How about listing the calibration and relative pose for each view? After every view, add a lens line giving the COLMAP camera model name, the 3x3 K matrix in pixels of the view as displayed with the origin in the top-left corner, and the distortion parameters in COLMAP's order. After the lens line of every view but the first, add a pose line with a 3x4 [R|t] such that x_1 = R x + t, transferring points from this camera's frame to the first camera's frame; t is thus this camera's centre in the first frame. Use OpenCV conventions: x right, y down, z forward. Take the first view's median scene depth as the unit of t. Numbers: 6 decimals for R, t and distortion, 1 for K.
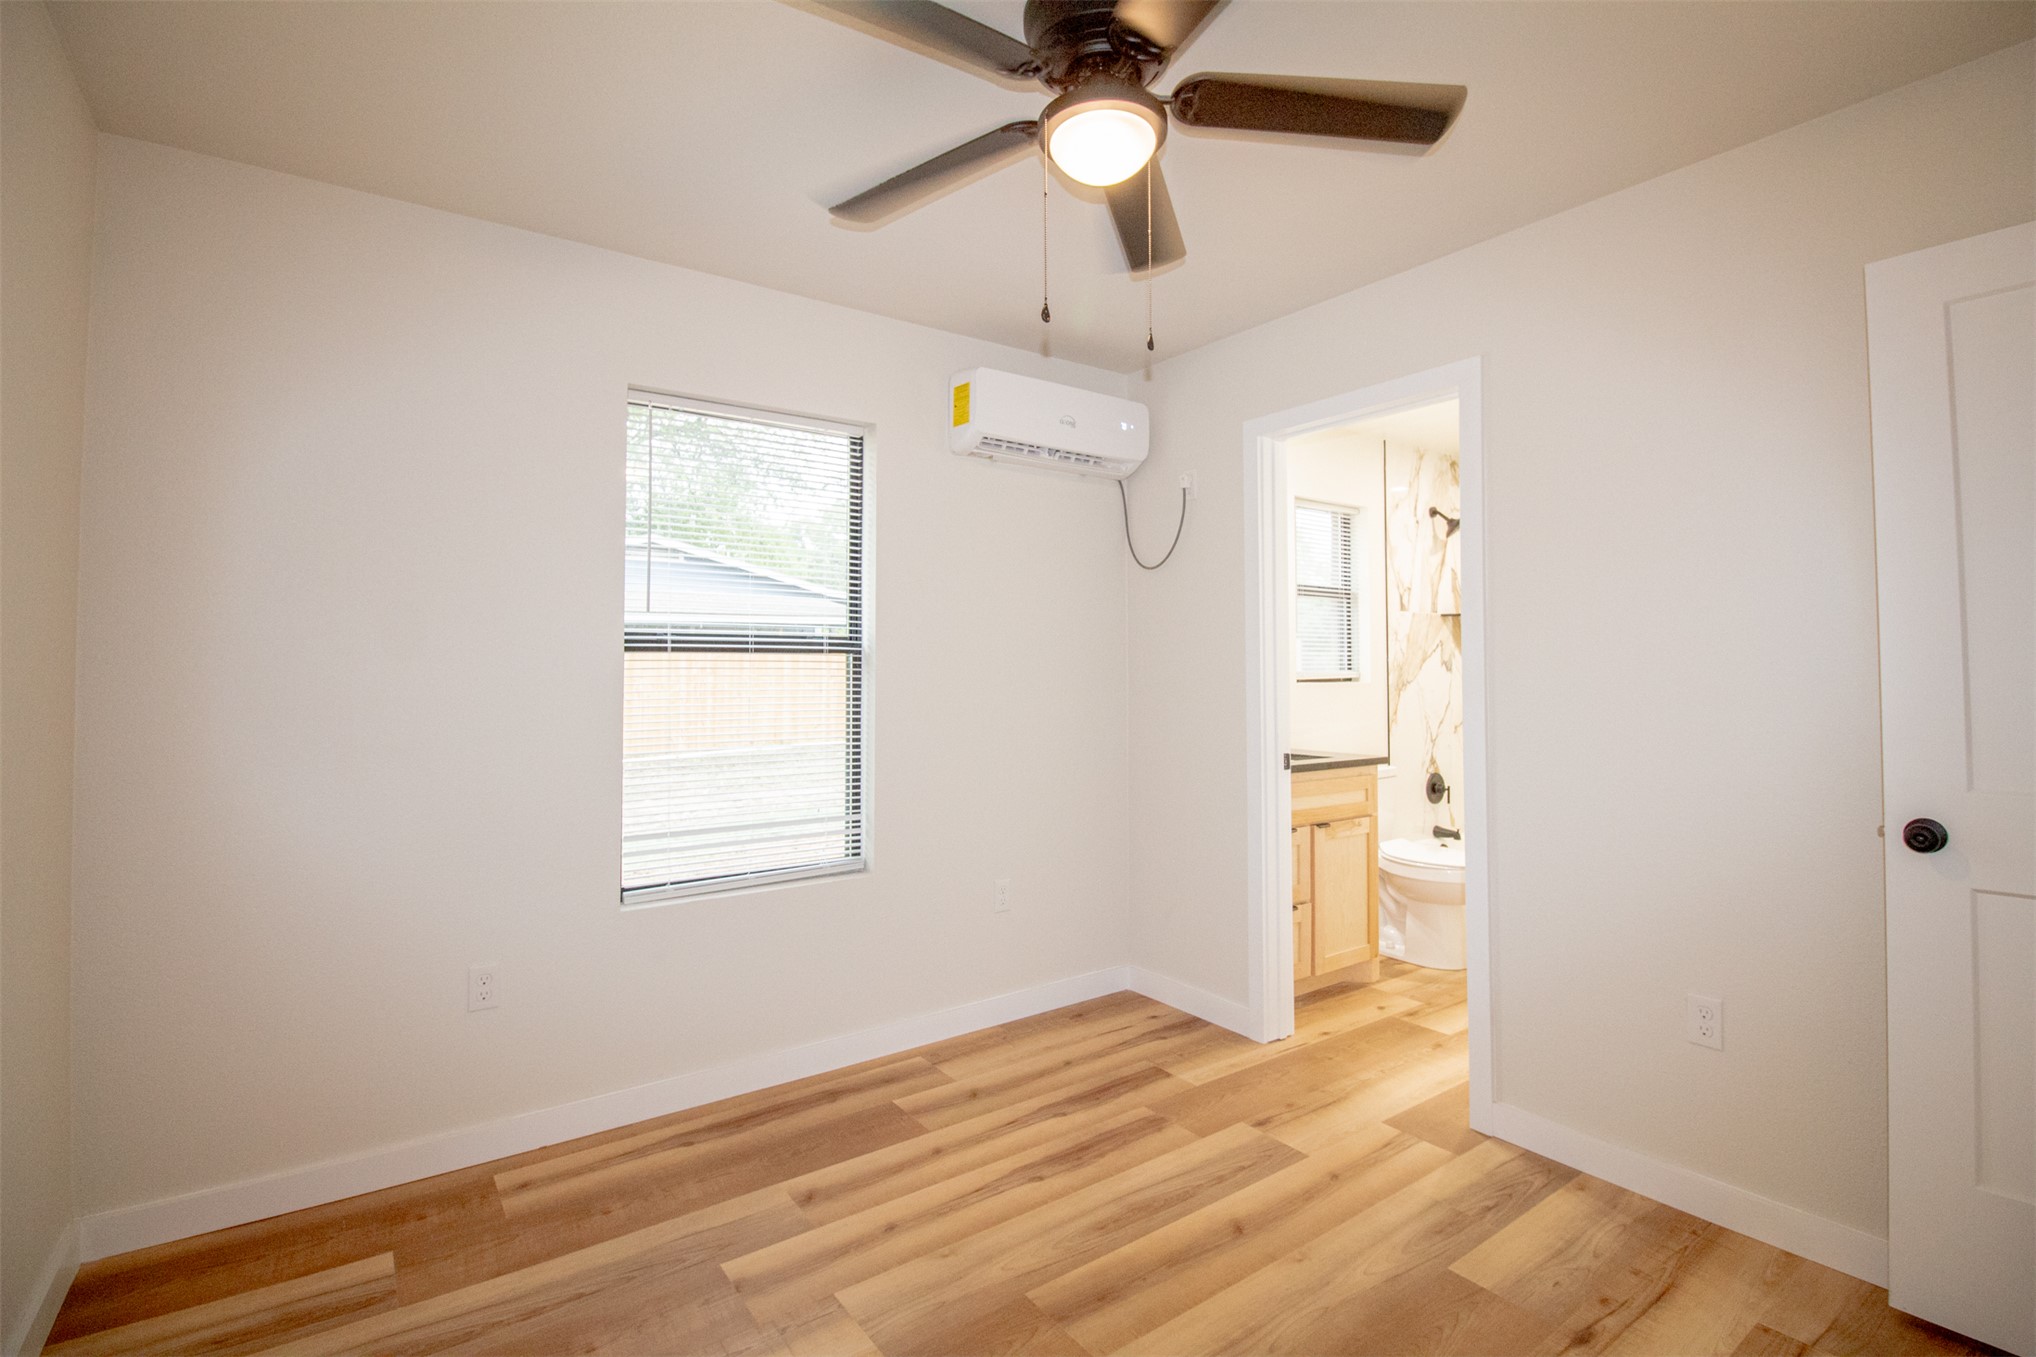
lens RADIAL K [[955.3, 0, 1025.0], [0, 955.3, 644.2], [0, 0, 1]] dist [-0.007373, -0.007840]
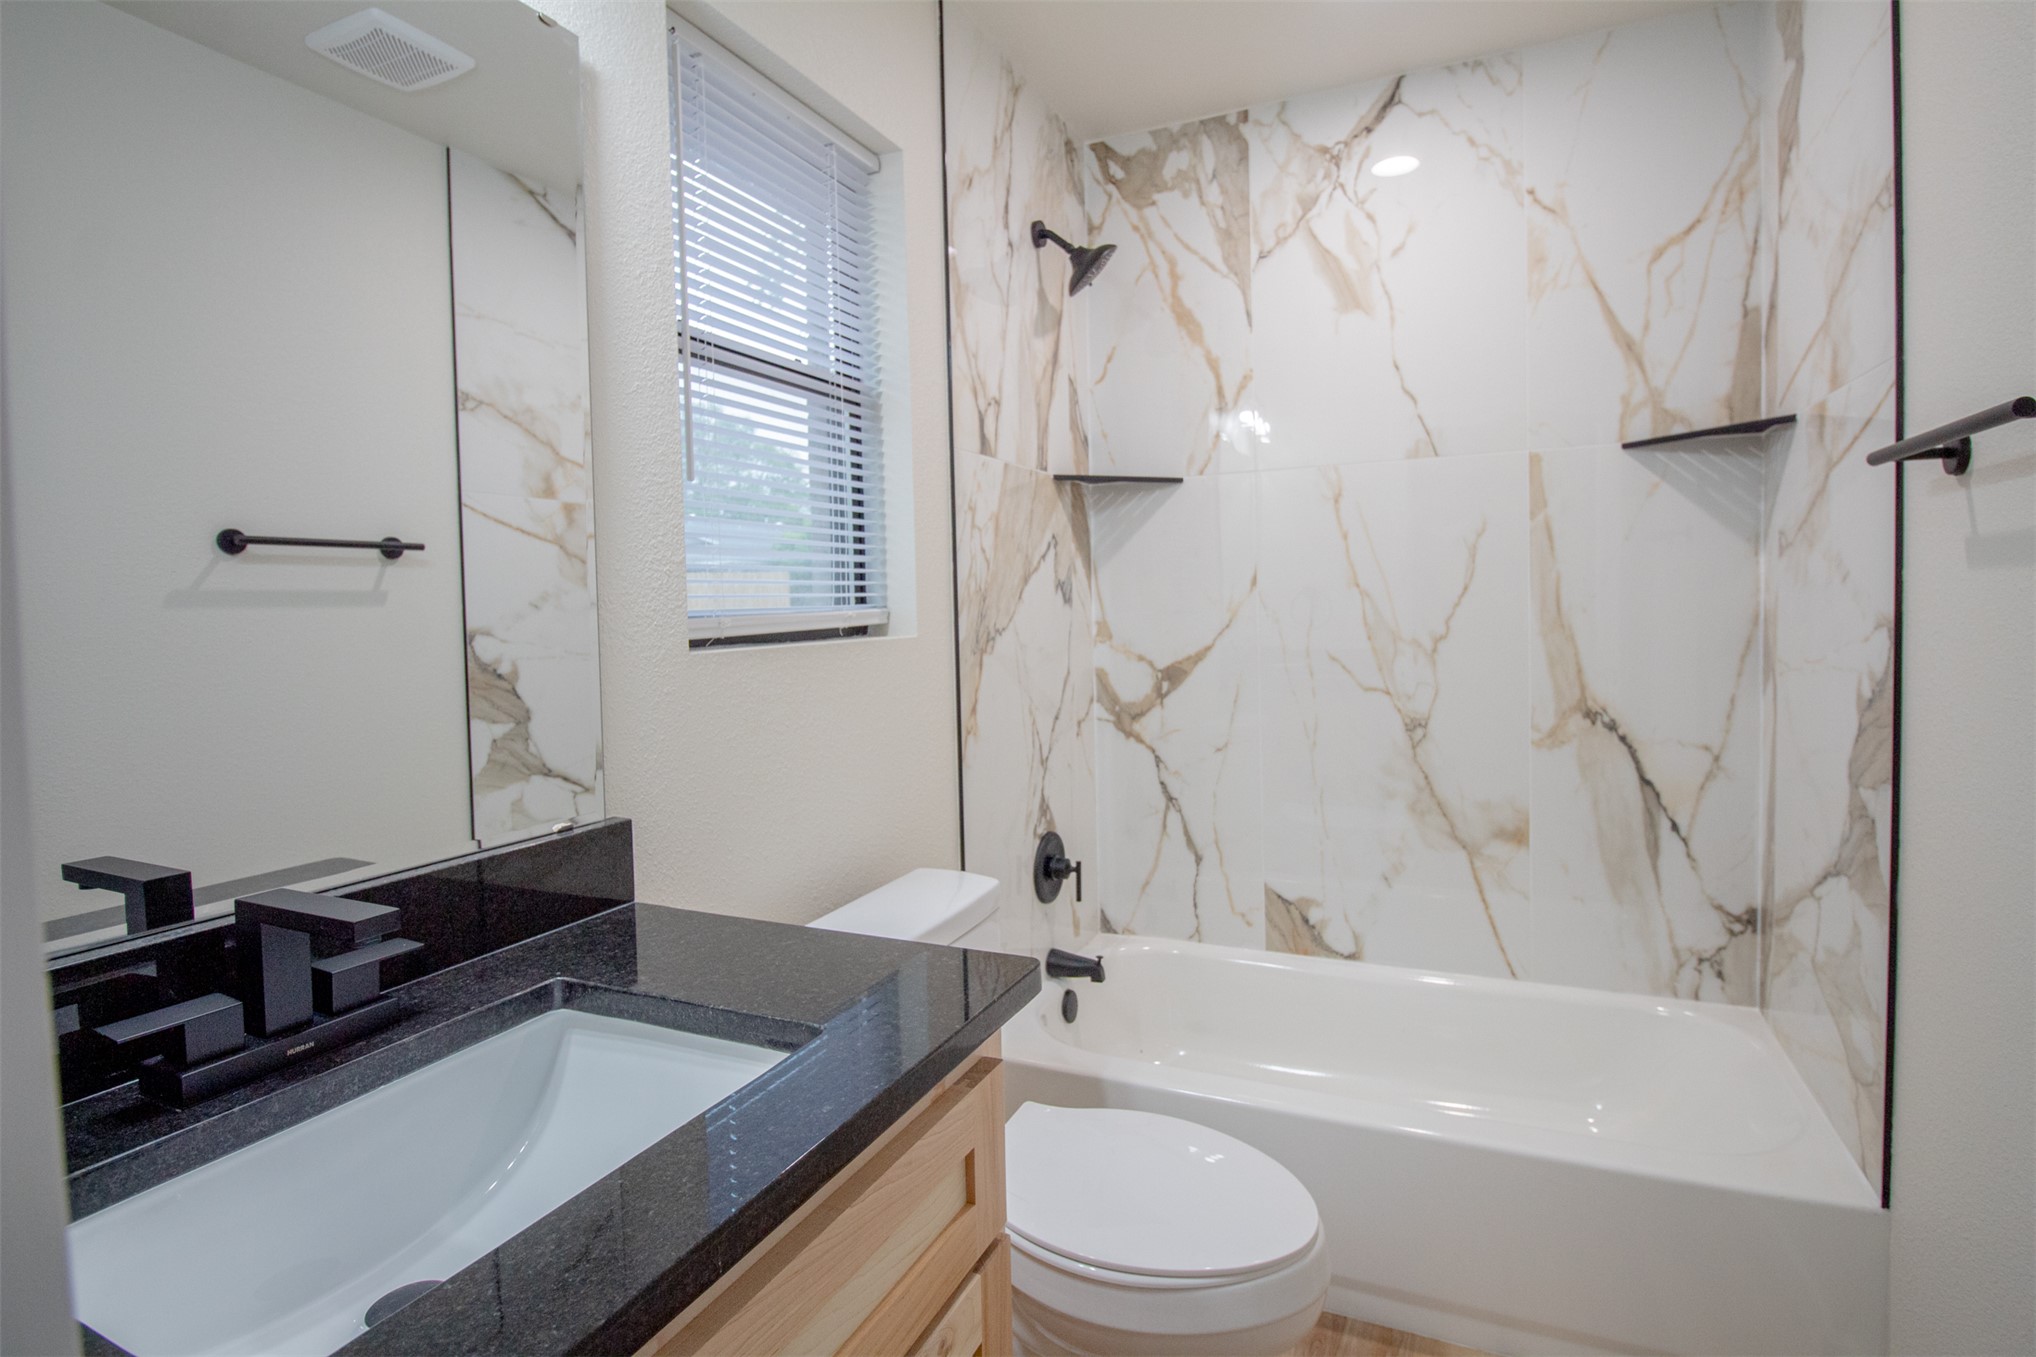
lens RADIAL K [[1009.4, 0, 1017.5], [0, 1009.4, 637.0], [0, 0, 1]] dist [-0.001844, -0.011111]
pose [[0.879611, -0.034274, 0.474457, 0.199735], [0.008149, 0.998340, 0.057011, 0.017211], [-0.475624, -0.046281, 0.878431, 0.604166]]
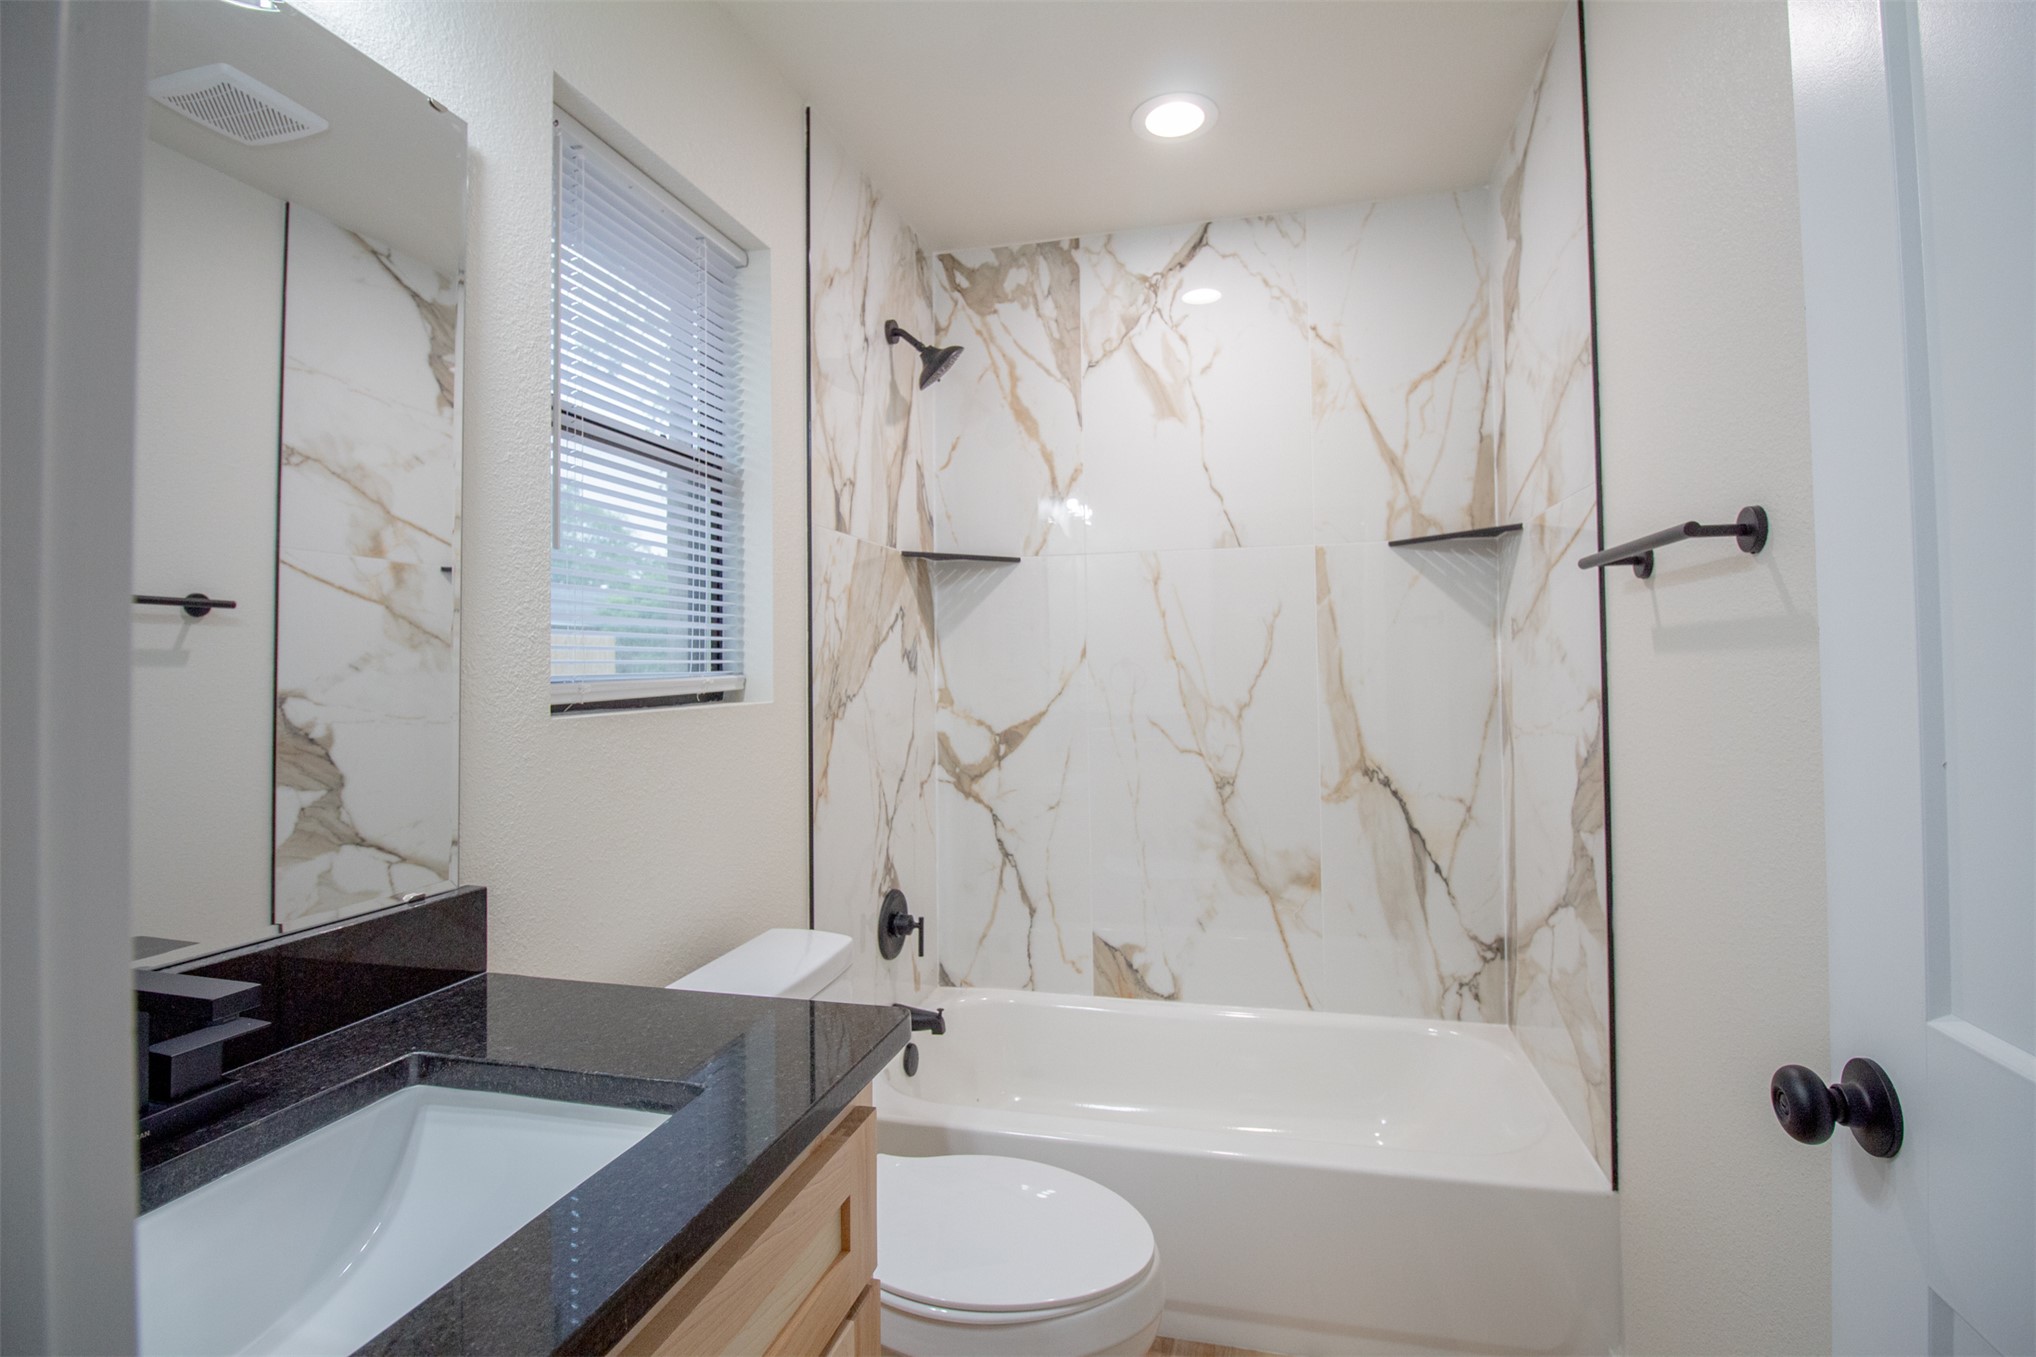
lens RADIAL K [[955.3, 0, 1021.0], [0, 955.3, 635.7], [0, 0, 1]] dist [-0.007373, -0.007840]
pose [[0.781627, 0.013031, 0.623610, 0.189372], [-0.007001, 0.999902, -0.012120, 0.016130], [-0.623707, 0.005108, 0.781642, 0.602669]]
